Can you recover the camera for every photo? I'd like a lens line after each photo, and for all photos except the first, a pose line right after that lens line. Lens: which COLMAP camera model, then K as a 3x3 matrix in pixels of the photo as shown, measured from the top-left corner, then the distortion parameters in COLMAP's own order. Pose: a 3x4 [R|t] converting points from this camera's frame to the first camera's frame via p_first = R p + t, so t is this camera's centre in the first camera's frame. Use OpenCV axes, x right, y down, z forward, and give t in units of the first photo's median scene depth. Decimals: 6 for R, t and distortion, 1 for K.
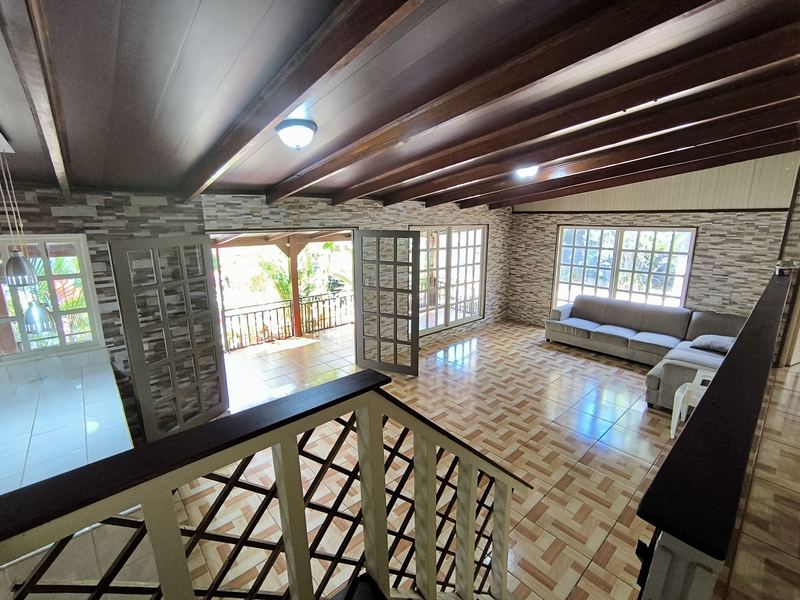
lens RADIAL K [[365.9, 0, 397.5], [0, 365.9, 298.0], [0, 0, 1]] dist [-0.037595, 0.027617]
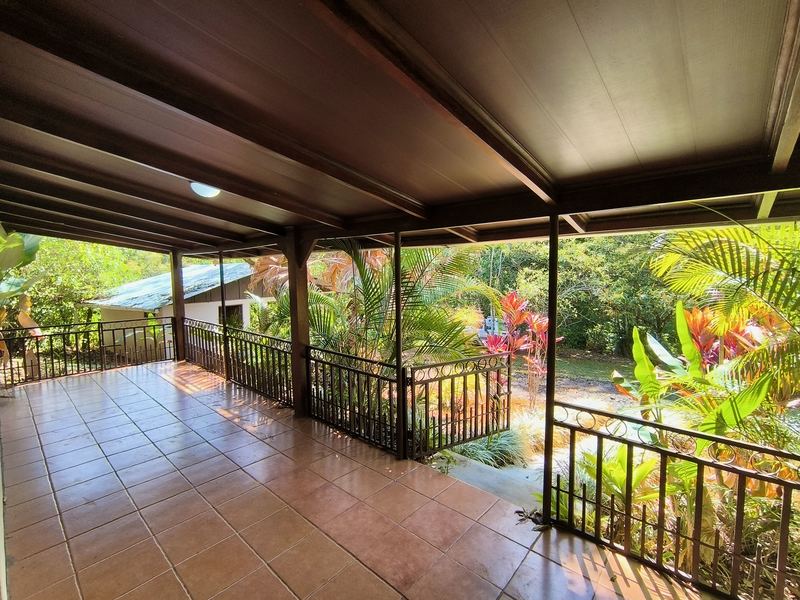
lens RADIAL K [[365.0, 0, 398.2], [0, 365.0, 298.2], [0, 0, 1]] dist [-0.023357, 0.012807]
pose [[0.116174, 0.073218, -0.990527, -0.191929], [-0.209433, 0.976662, 0.047630, -0.052442], [0.970897, 0.201916, 0.128797, 0.913555]]
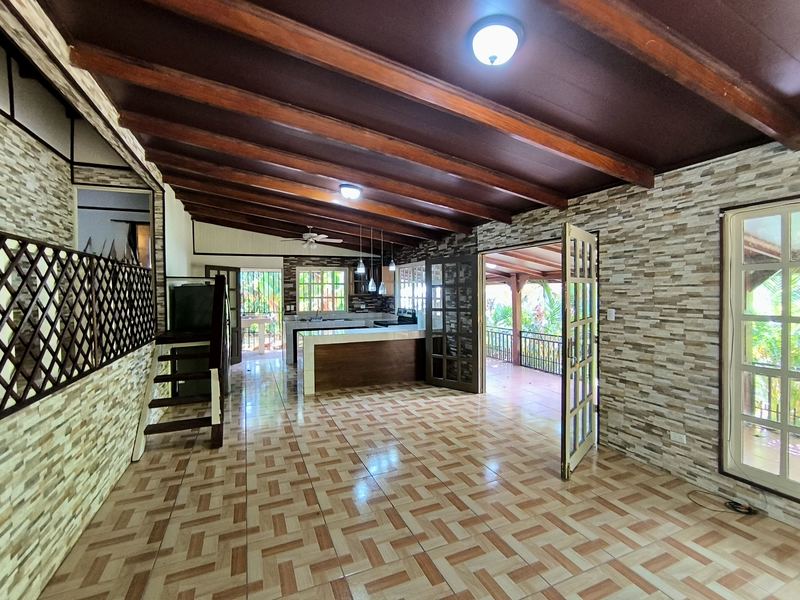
lens RADIAL K [[365.9, 0, 397.5], [0, 365.9, 298.0], [0, 0, 1]] dist [-0.037595, 0.027617]
pose [[-0.321757, 0.020677, -0.946597, 0.614835], [-0.194471, 0.977003, 0.087444, -0.053030], [0.926636, 0.212221, -0.310336, 0.822251]]
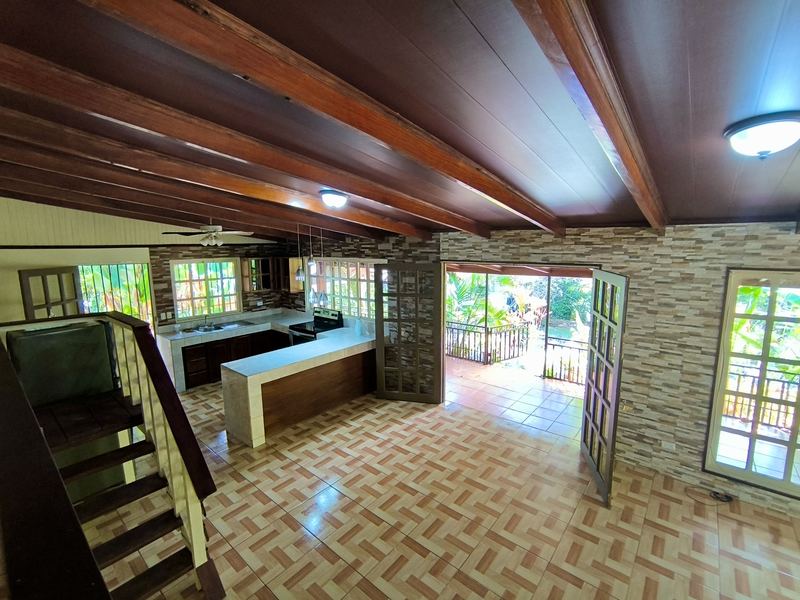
lens RADIAL K [[365.9, 0, 397.5], [0, 365.9, 298.0], [0, 0, 1]] dist [-0.037595, 0.027617]
pose [[0.139886, 0.146092, -0.979331, 0.519274], [-0.202245, 0.972420, 0.116173, -0.121823], [0.969293, 0.181814, 0.165575, 0.457231]]
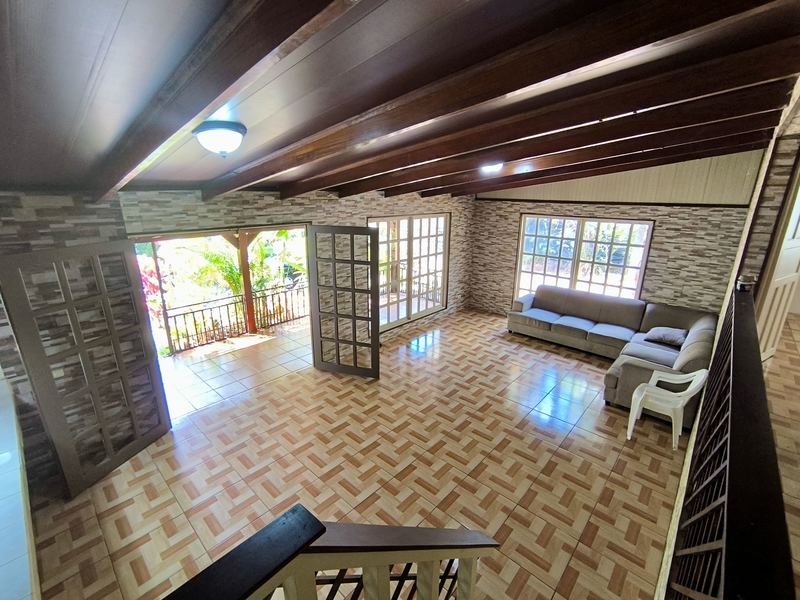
lens RADIAL K [[365.9, 0, 397.5], [0, 365.9, 298.0], [0, 0, 1]] dist [-0.037595, 0.027617]
pose [[0.995010, -0.020712, 0.097602, 0.013344], [0.013686, 0.997303, 0.072111, -0.061412], [-0.098832, -0.070415, 0.992610, 0.053541]]
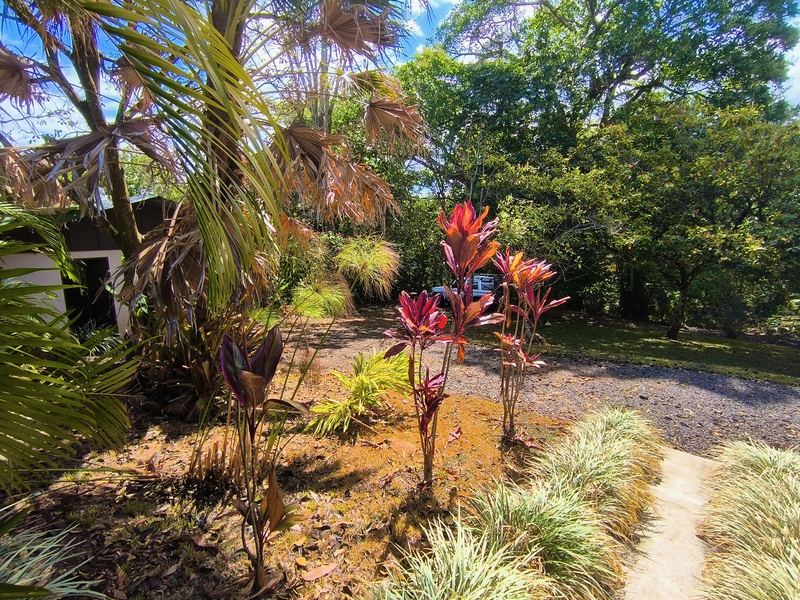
lens RADIAL K [[365.9, 0, 397.5], [0, 365.9, 298.0], [0, 0, 1]] dist [-0.037595, 0.027617]
pose [[0.135566, 0.168010, -0.976419, -0.770583], [-0.190828, 0.971492, 0.140667, -0.011897], [0.972217, 0.167259, 0.163763, 1.250538]]
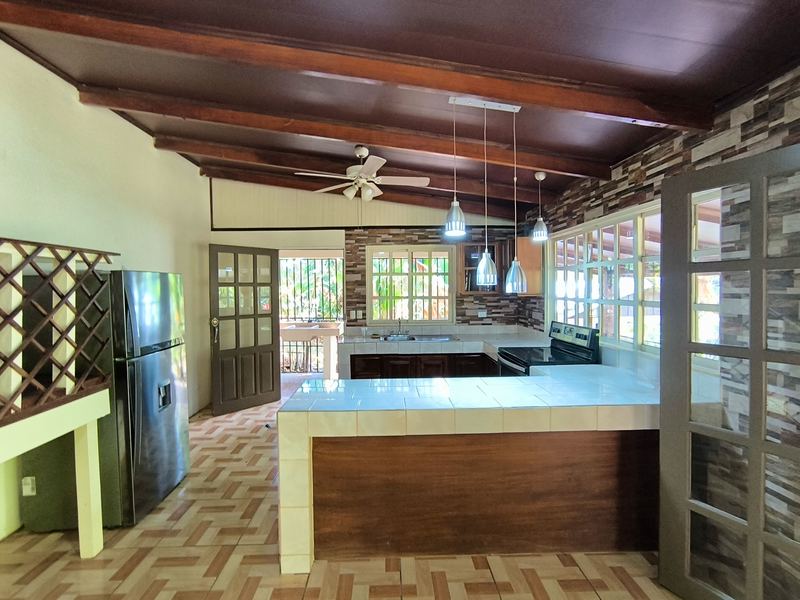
lens RADIAL K [[365.0, 0, 398.2], [0, 365.0, 298.2], [0, 0, 1]] dist [-0.023357, 0.012807]
pose [[-0.639145, 0.027282, -0.768602, -0.027922], [-0.153583, 0.974714, 0.162313, 0.001089], [0.753595, 0.221786, -0.618793, 0.585899]]
